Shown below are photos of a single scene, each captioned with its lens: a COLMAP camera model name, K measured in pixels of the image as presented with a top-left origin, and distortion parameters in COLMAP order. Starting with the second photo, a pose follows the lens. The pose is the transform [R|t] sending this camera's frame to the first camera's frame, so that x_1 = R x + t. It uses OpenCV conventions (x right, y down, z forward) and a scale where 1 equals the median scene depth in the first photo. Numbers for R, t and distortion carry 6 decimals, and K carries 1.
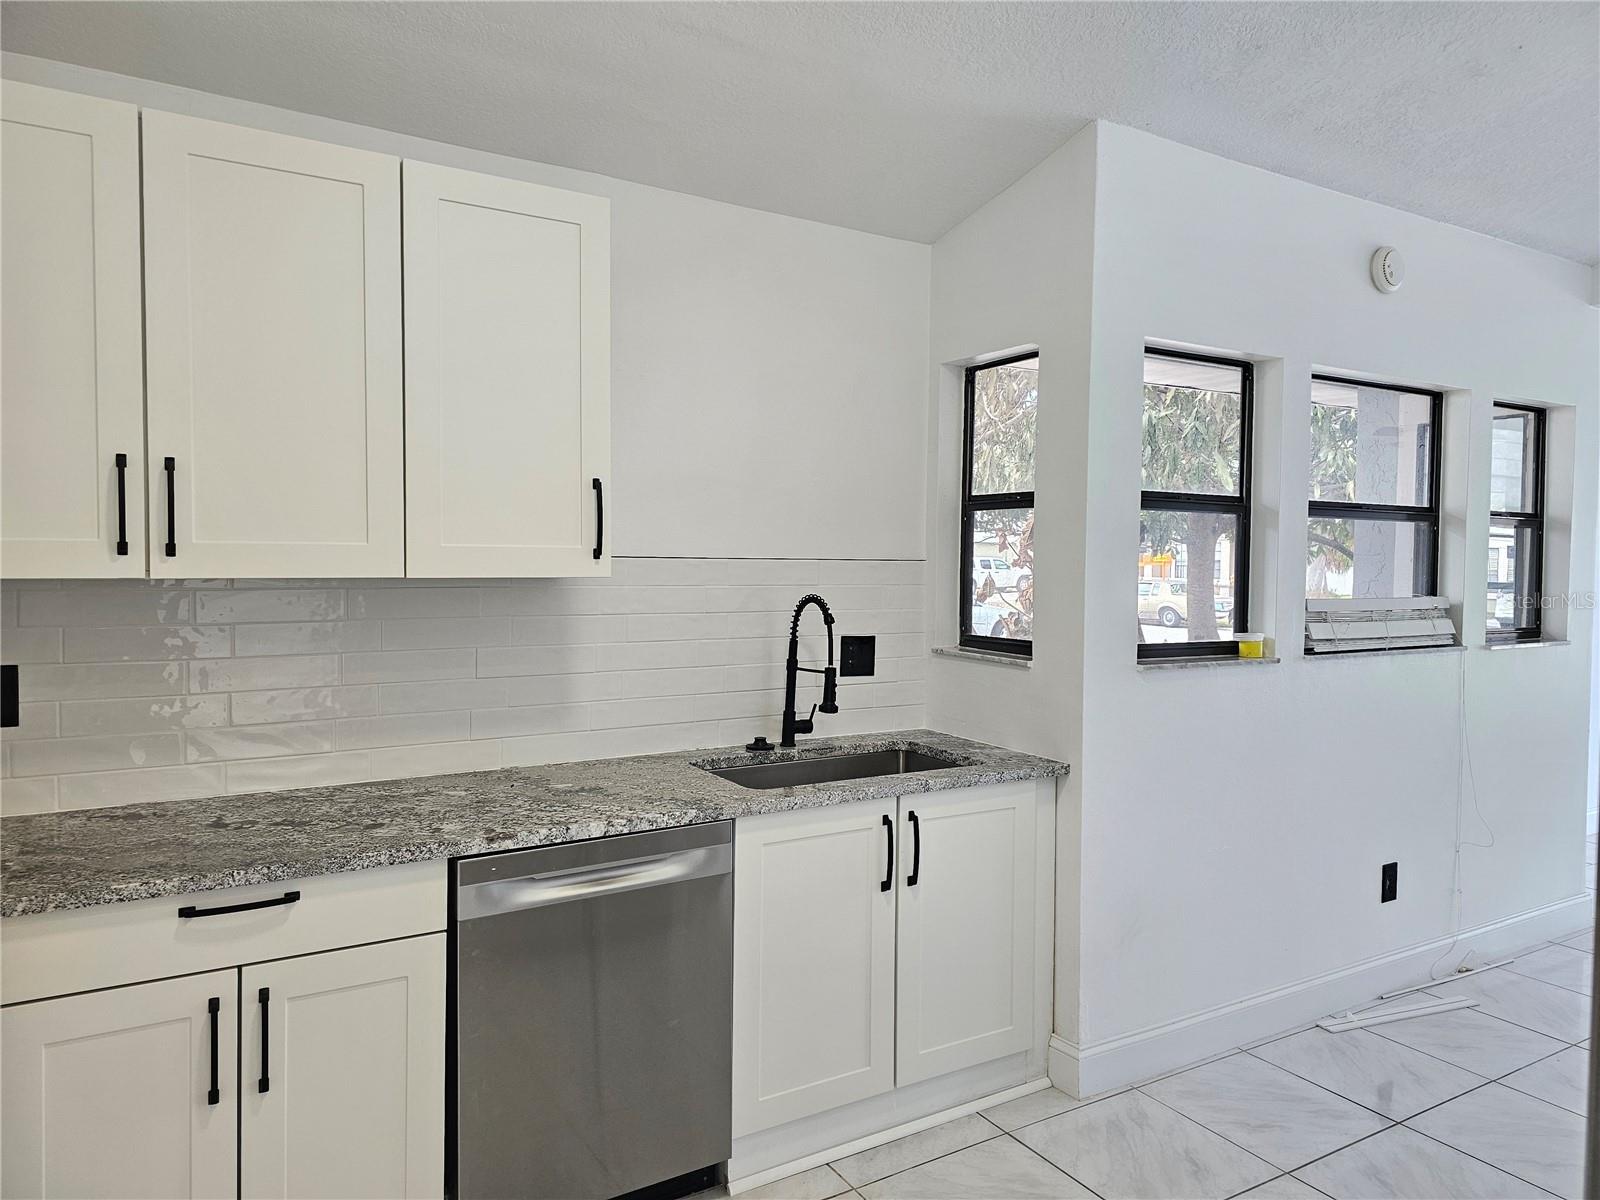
lens RADIAL K [[1055.2, 0, 800.9], [0, 1055.2, 586.1], [0, 0, 1]] dist [0.082000, -0.073312]
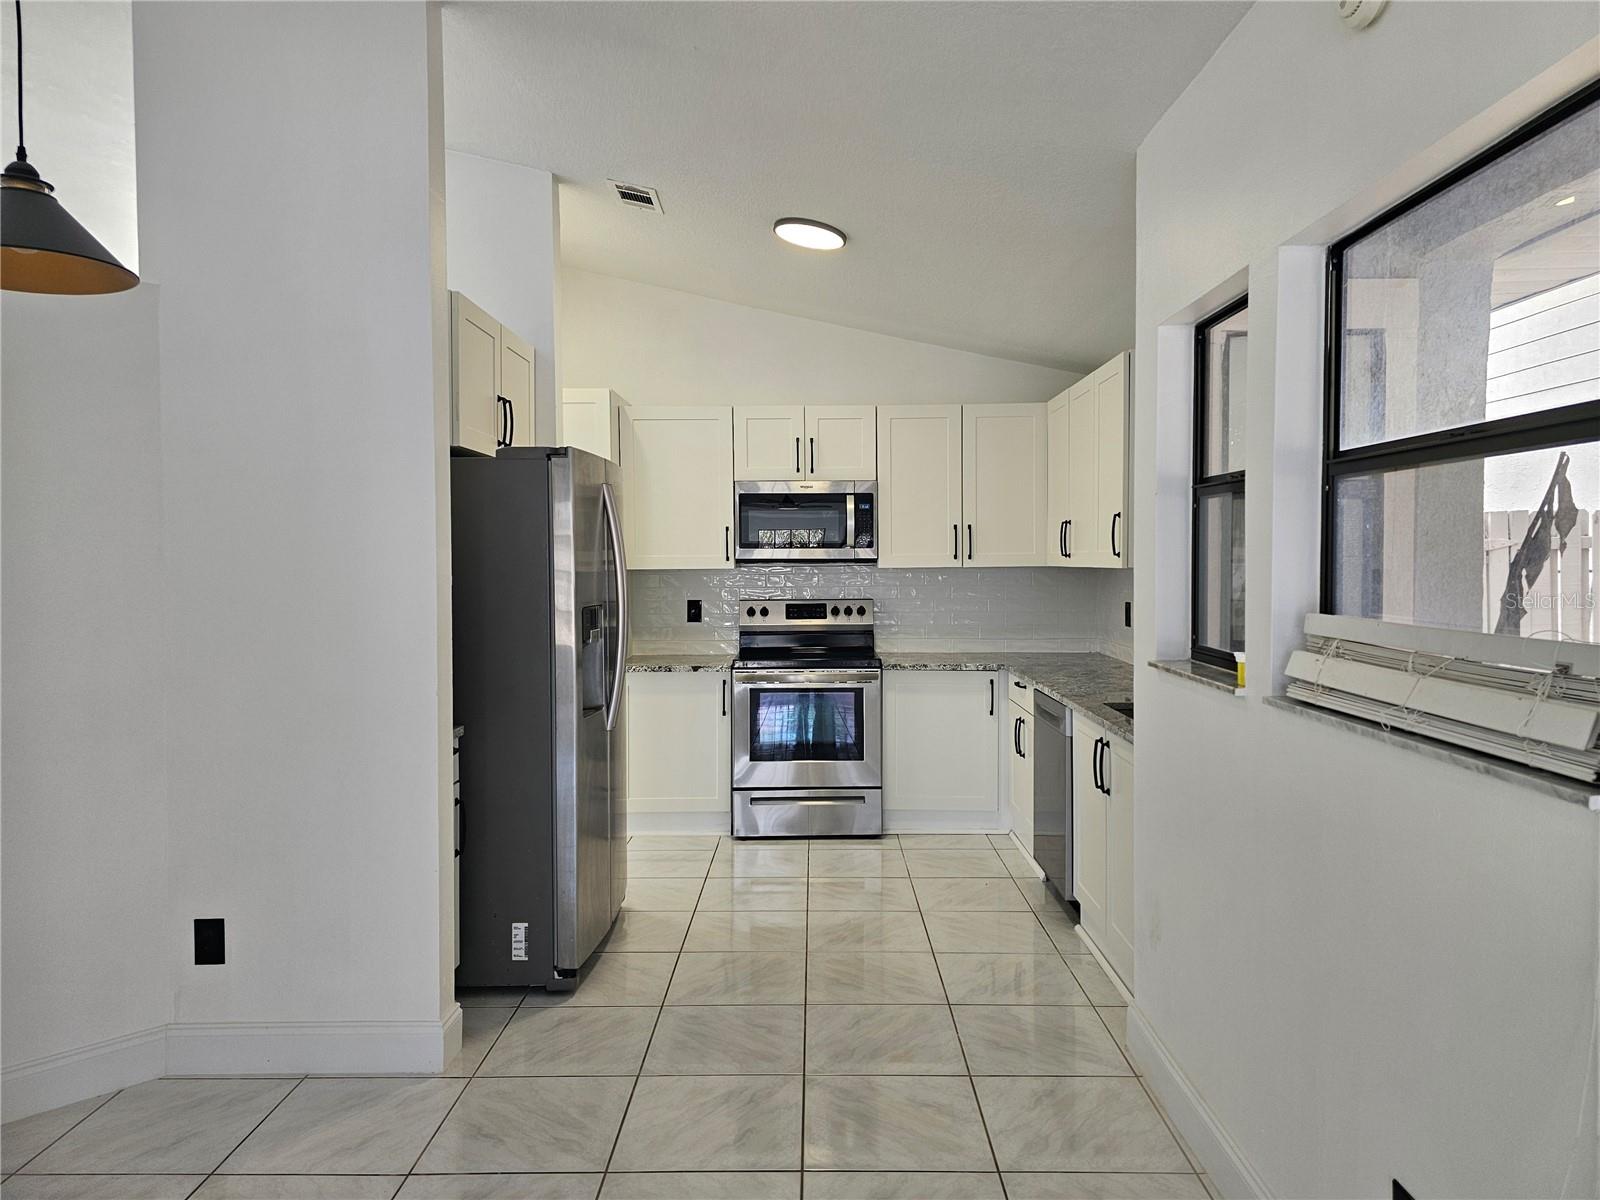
lens RADIAL K [[1055.2, 0, 800.9], [0, 1055.2, 586.1], [0, 0, 1]] dist [0.082000, -0.073312]
pose [[-0.551756, 0.003750, -0.833997, 1.488358], [-0.031929, 0.999162, 0.025616, -0.006091], [0.833394, 0.040762, -0.551174, 1.423989]]
